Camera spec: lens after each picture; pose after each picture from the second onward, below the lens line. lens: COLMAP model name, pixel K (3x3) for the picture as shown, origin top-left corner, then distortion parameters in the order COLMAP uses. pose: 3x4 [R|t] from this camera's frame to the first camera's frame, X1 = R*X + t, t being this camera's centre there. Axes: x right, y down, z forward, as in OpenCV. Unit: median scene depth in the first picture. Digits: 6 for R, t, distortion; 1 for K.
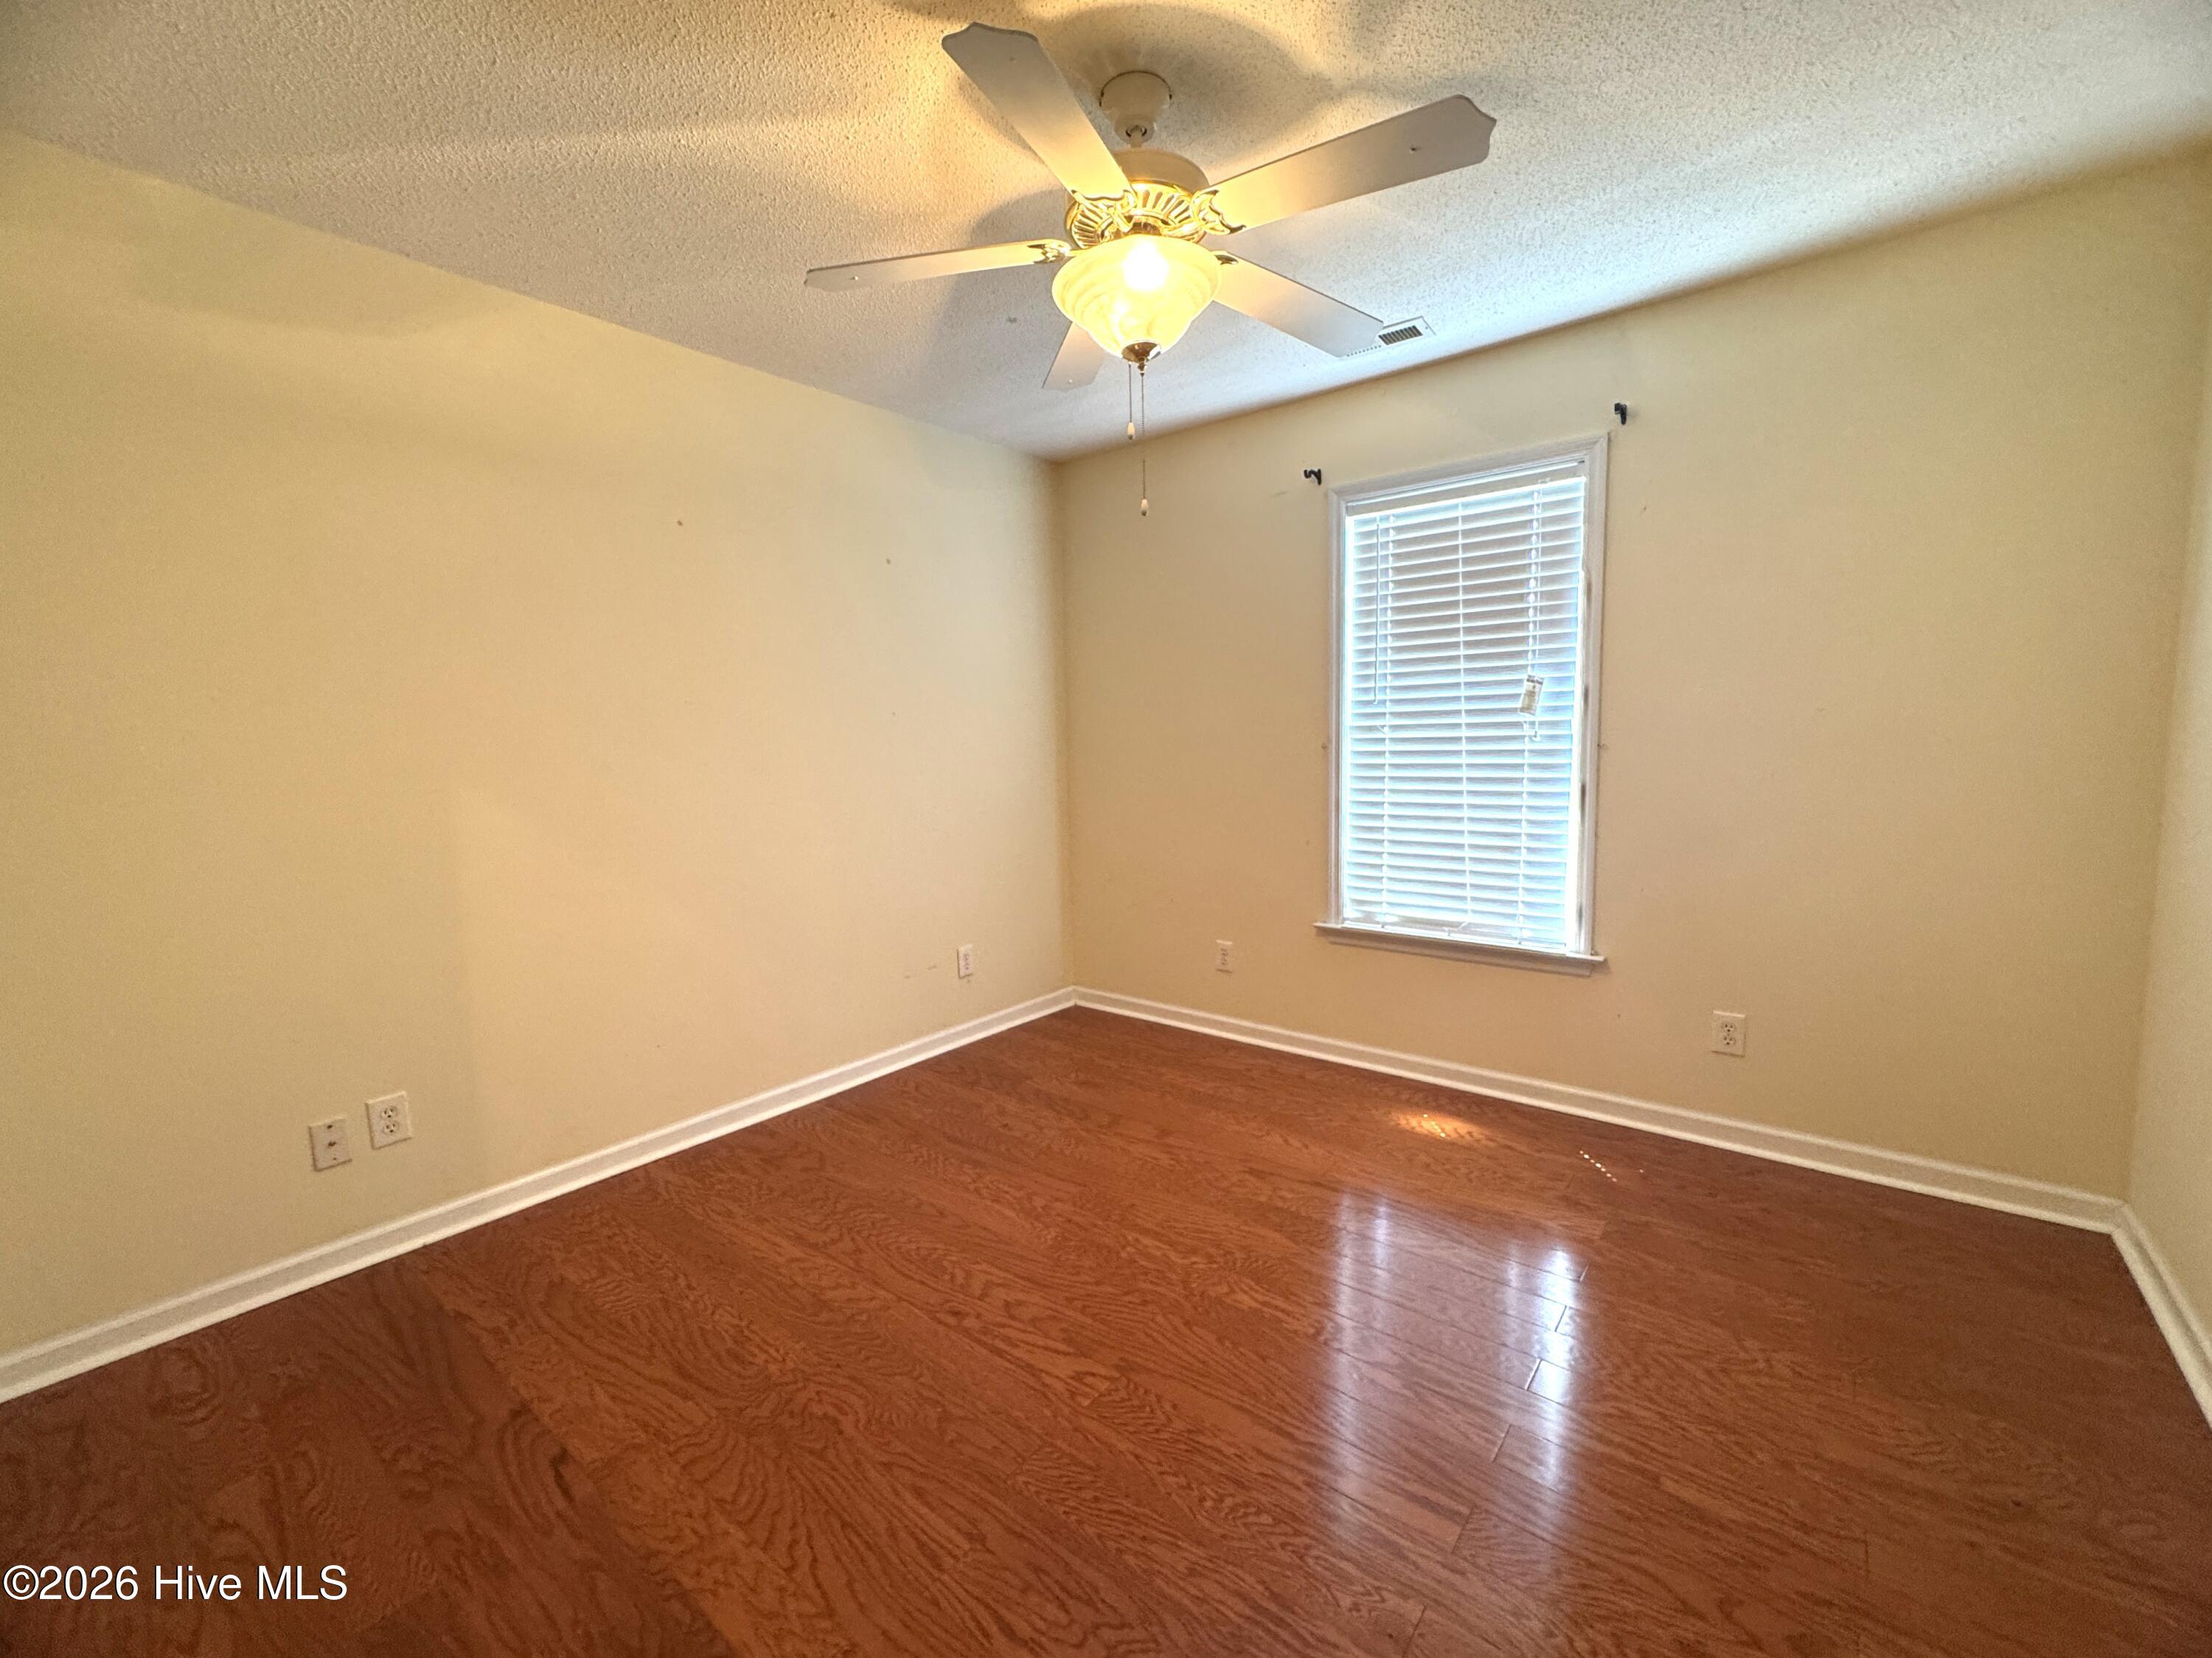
lens RADIAL K [[916.9, 0, 1102.7], [0, 916.9, 827.3], [0, 0, 1]] dist [-0.001609, -0.000030]
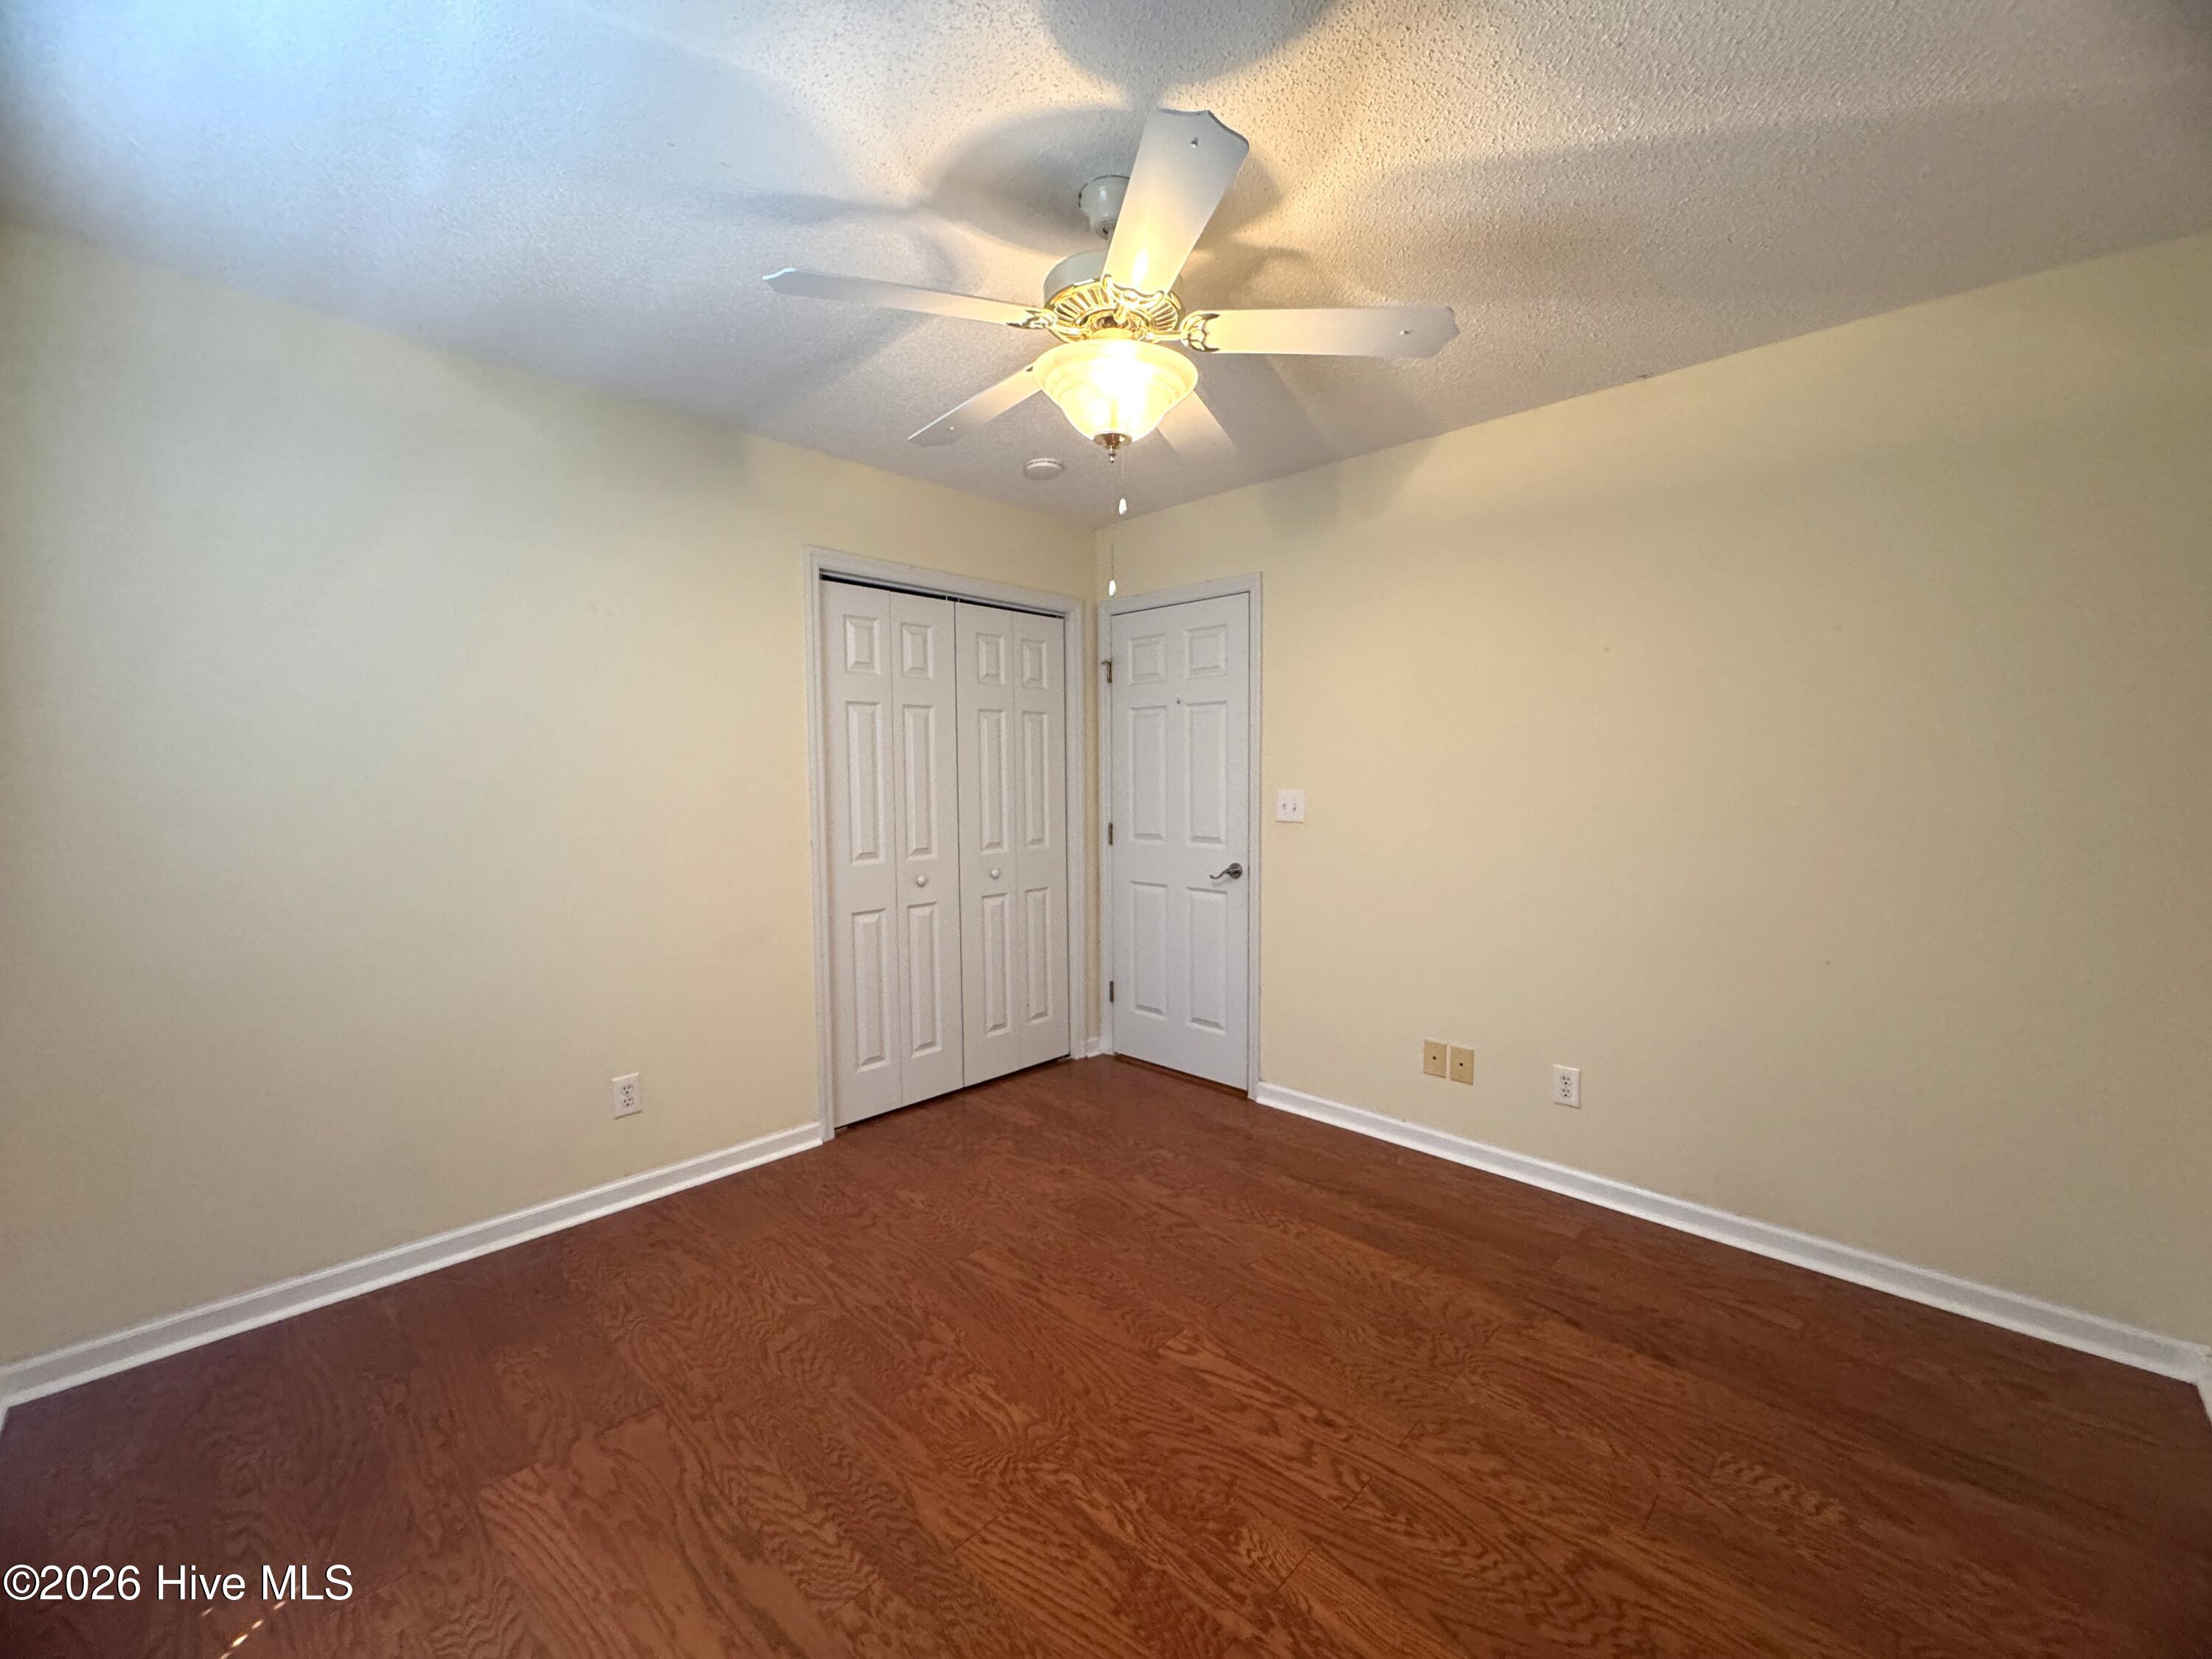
lens RADIAL K [[917.0, 0, 1102.7], [0, 917.0, 827.8], [0, 0, 1]] dist [-0.001609, -0.000030]
pose [[-0.995889, 0.020961, 0.088127, -0.026620], [0.034224, 0.987818, 0.151803, -0.220386], [-0.083871, 0.154195, -0.984474, 1.893716]]
